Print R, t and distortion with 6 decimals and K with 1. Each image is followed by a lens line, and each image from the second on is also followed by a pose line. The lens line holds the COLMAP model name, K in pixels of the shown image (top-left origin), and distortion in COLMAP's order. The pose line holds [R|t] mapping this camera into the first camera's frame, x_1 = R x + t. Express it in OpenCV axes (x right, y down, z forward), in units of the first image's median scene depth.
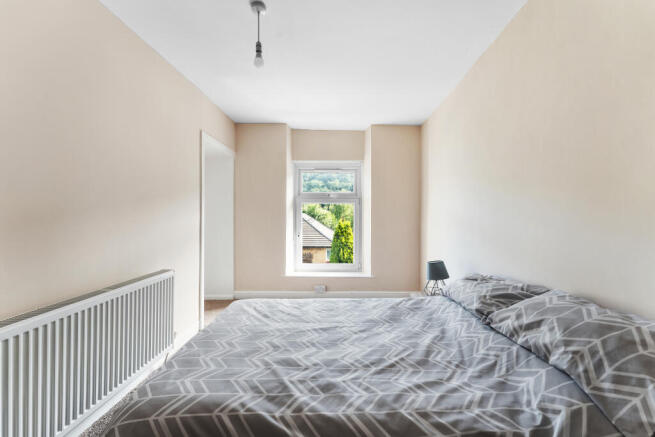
lens RADIAL K [[266.1, 0, 329.4], [0, 266.1, 214.5], [0, 0, 1]] dist [-0.000007, 0.000648]
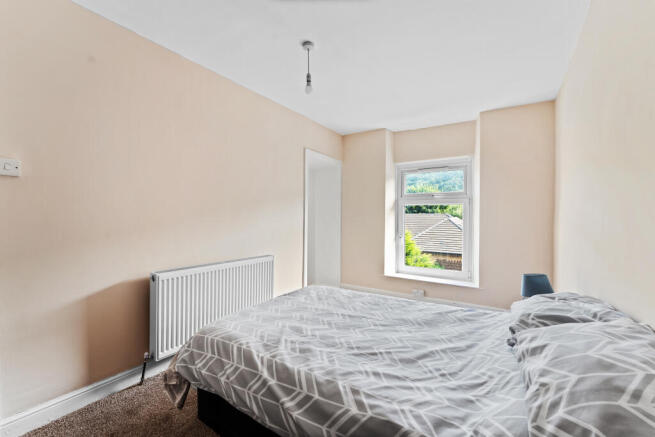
lens RADIAL K [[266.1, 0, 327.5], [0, 266.1, 218.8], [0, 0, 1]] dist [-0.000007, 0.000648]
pose [[0.847007, 0.004958, -0.531559, 0.561928], [-0.004285, 0.999988, 0.002499, 0.024253], [0.531565, 0.000161, 0.847018, 0.004651]]
